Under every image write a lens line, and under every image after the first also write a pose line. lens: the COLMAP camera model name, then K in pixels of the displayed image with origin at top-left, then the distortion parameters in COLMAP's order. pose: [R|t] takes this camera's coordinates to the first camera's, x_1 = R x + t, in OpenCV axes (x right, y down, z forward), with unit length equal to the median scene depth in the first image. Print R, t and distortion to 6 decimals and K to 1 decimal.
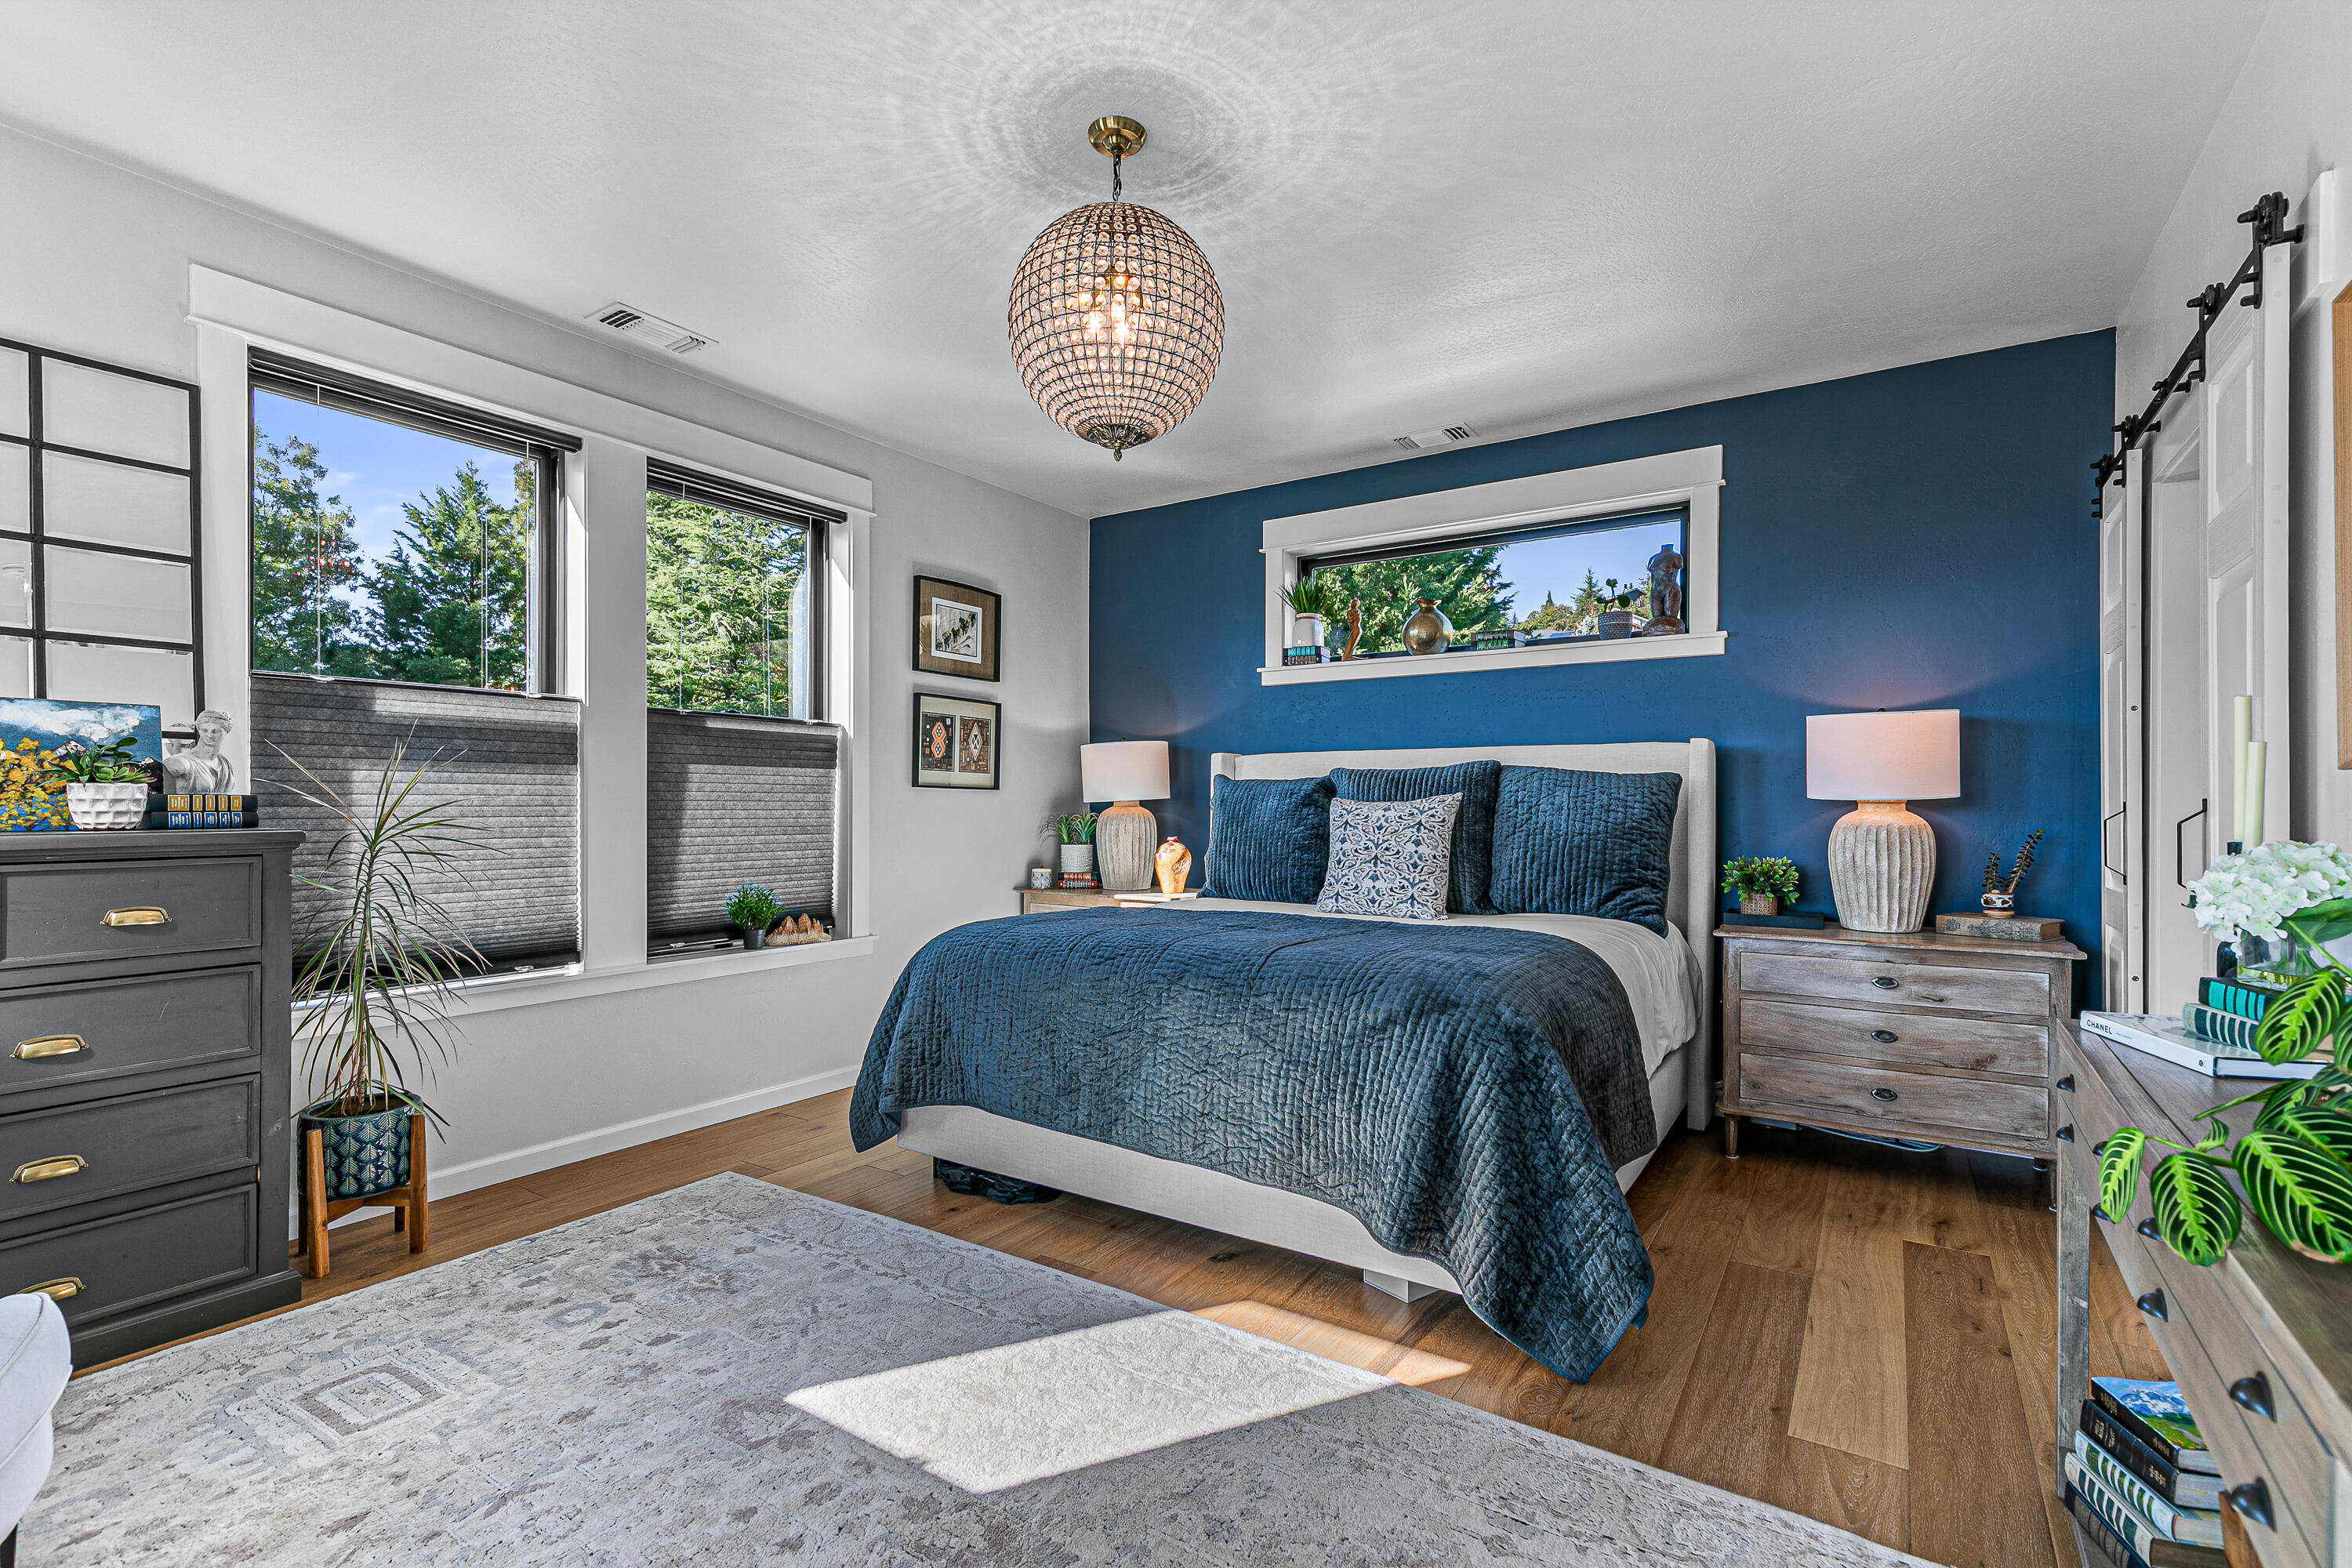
lens RADIAL K [[1076.0, 0, 1186.7], [0, 1076.0, 796.6], [0, 0, 1]] dist [0.011080, -0.003121]
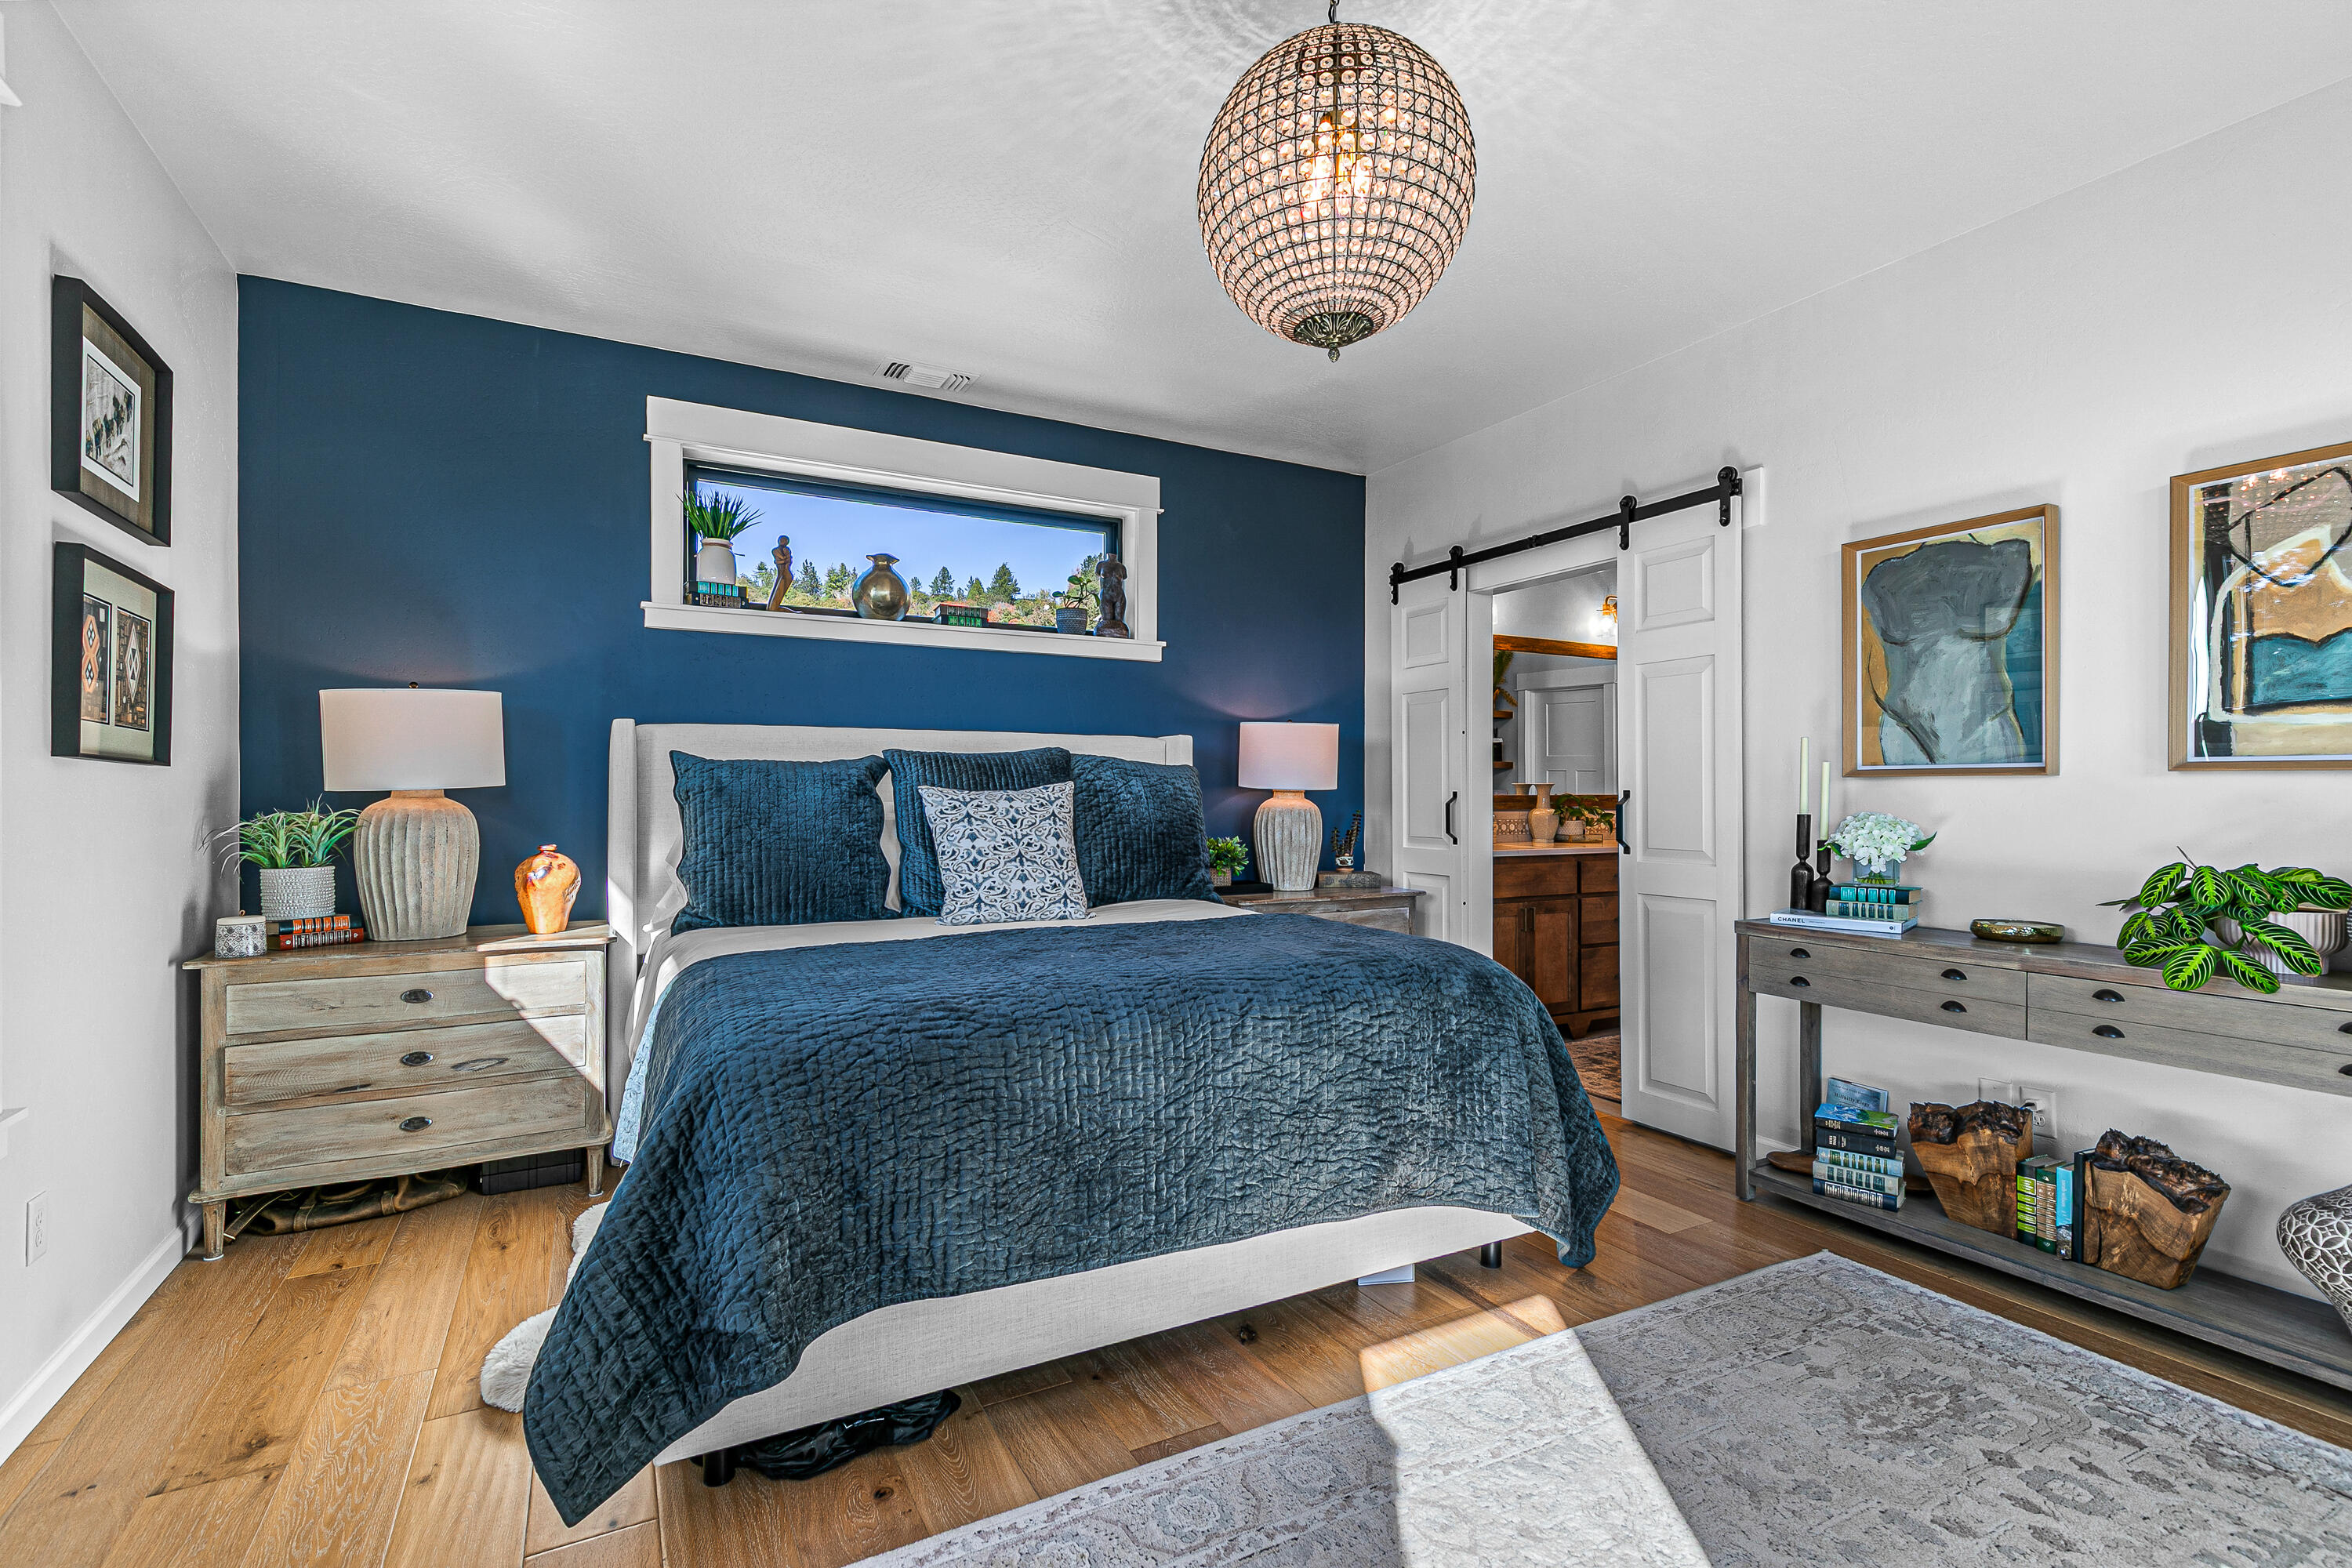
lens RADIAL K [[1076.0, 0, 1195.8], [0, 1076.0, 782.7], [0, 0, 1]] dist [0.011080, -0.003121]
pose [[0.461934, 0.007040, 0.886886, -0.489347], [-0.006960, 0.999966, -0.004312, 0.000843], [-0.886887, -0.004180, 0.461968, 0.434115]]
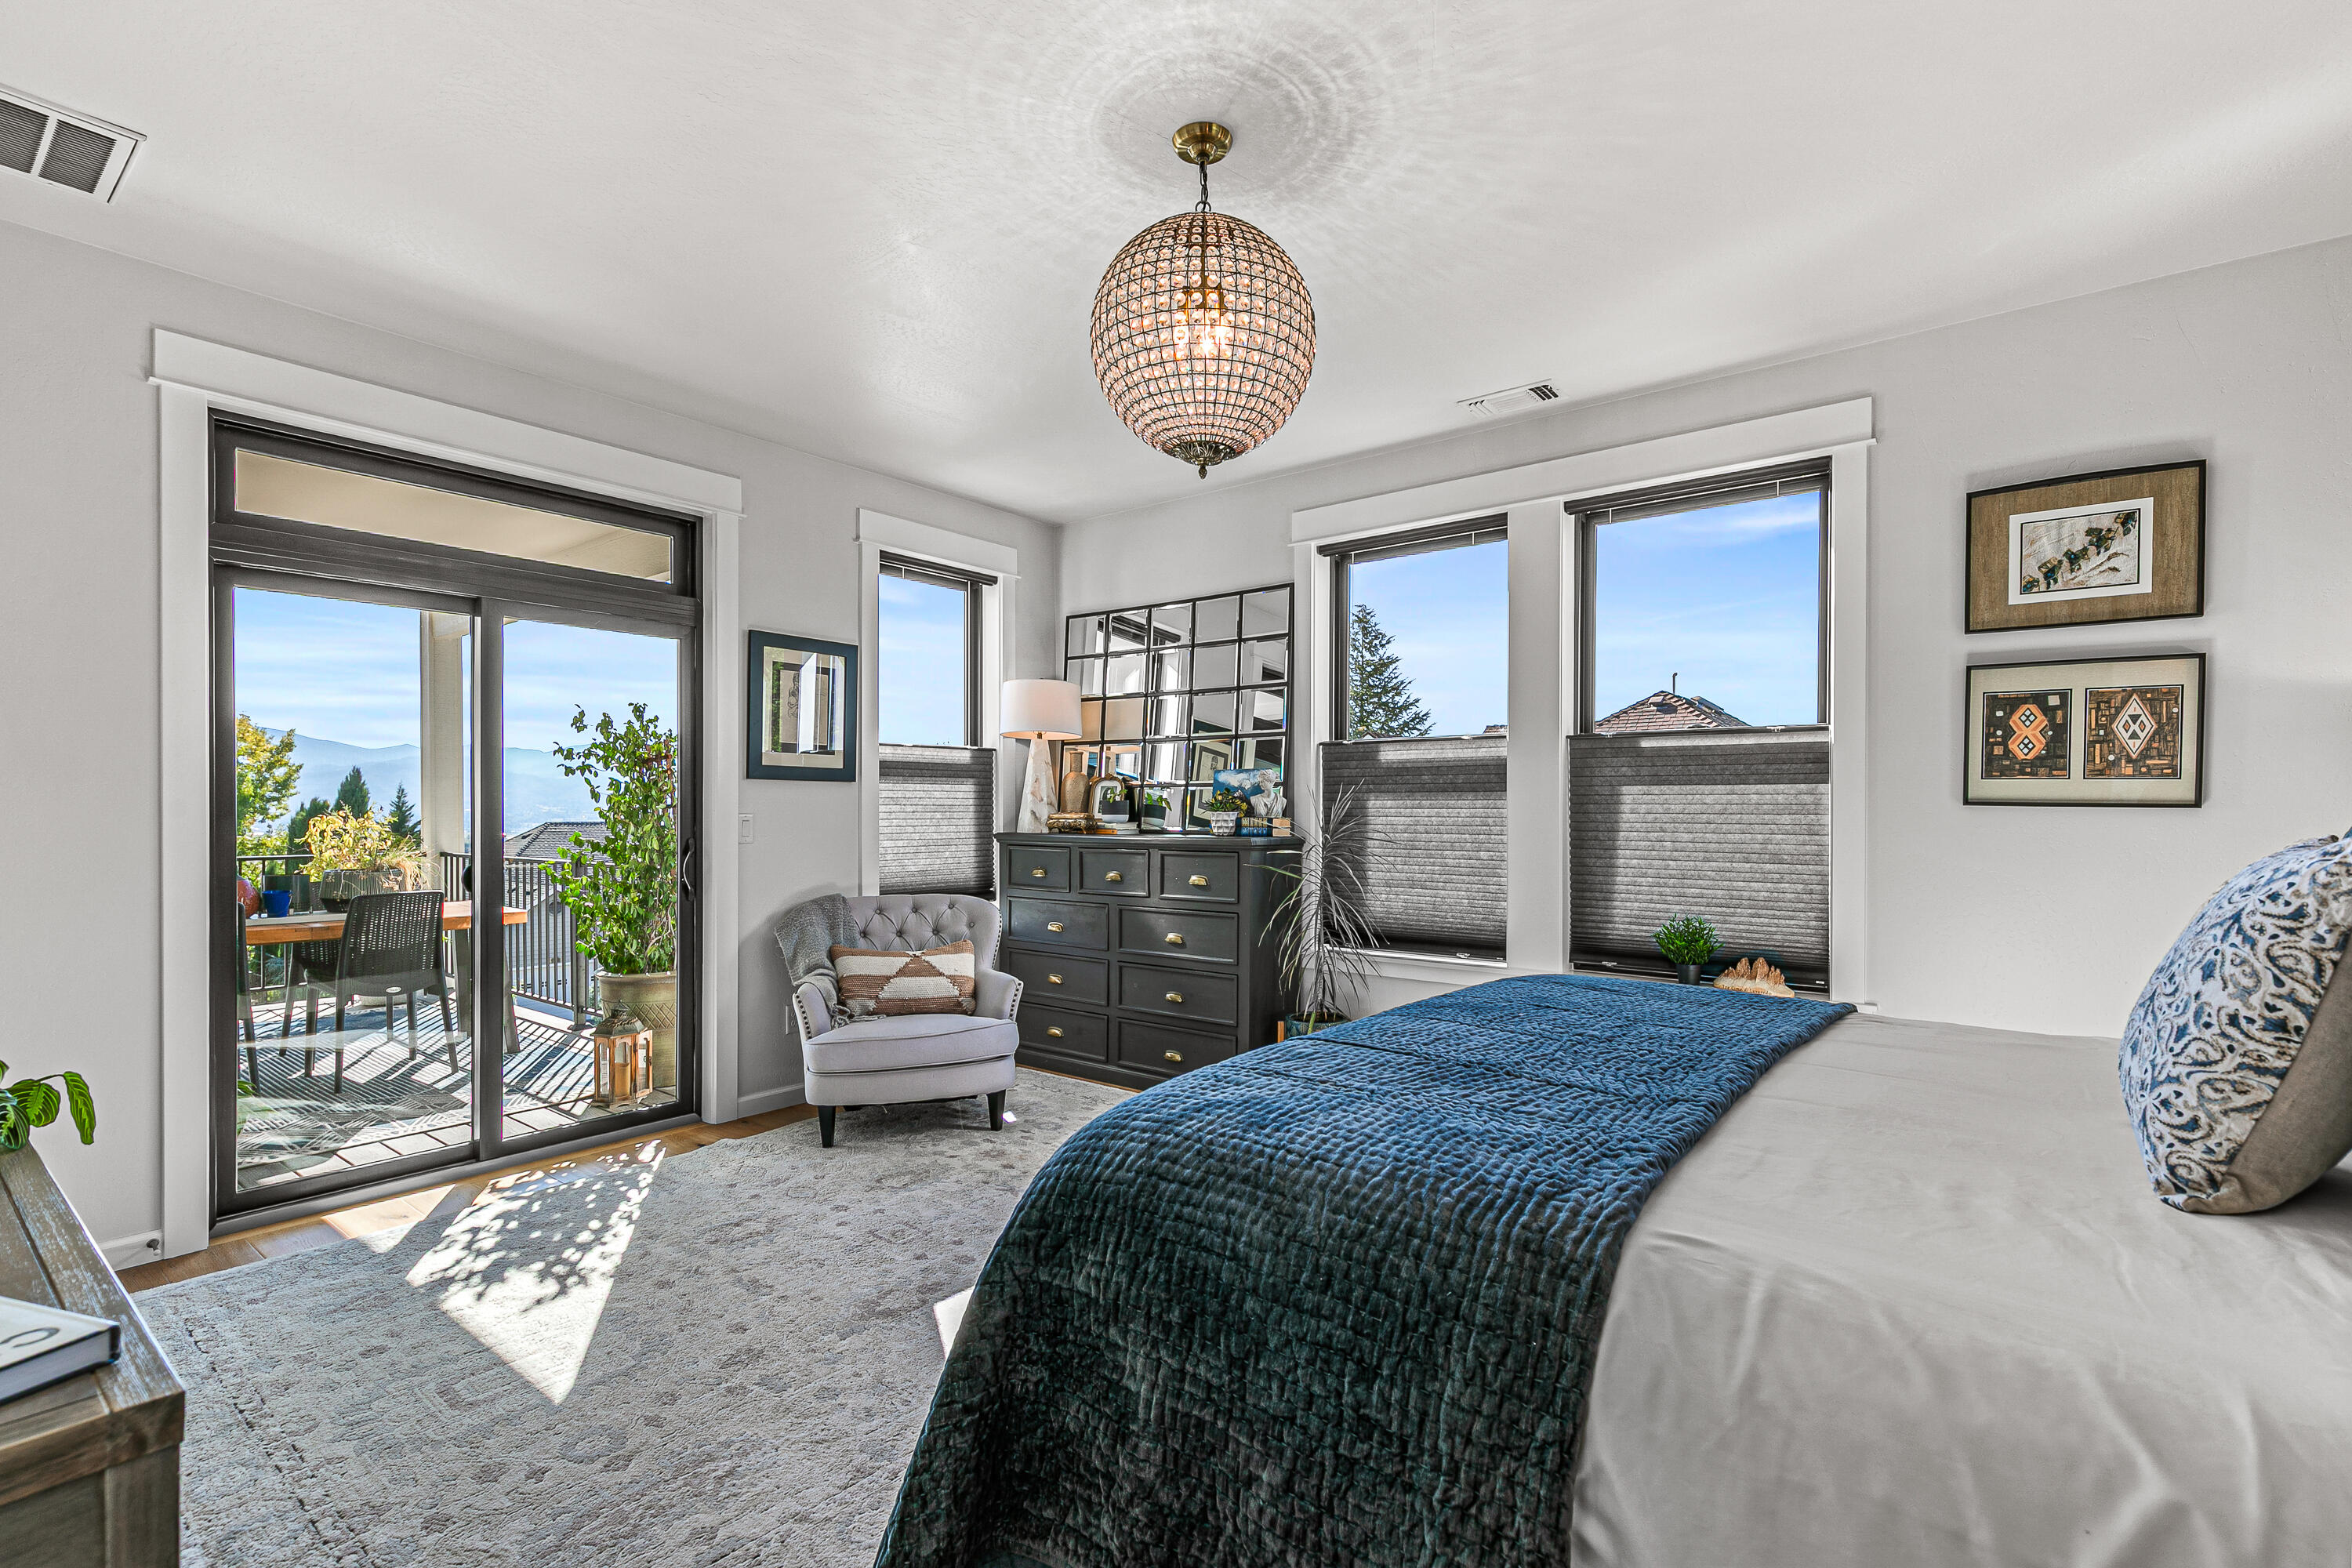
lens RADIAL K [[1076.0, 0, 1180.4], [0, 1076.0, 804.4], [0, 0, 1]] dist [0.011080, -0.003121]
pose [[-0.089595, -0.002847, -0.995974, 0.538618], [0.005431, 0.999980, -0.003347, -0.011087], [0.995964, -0.005709, -0.089577, 0.639987]]
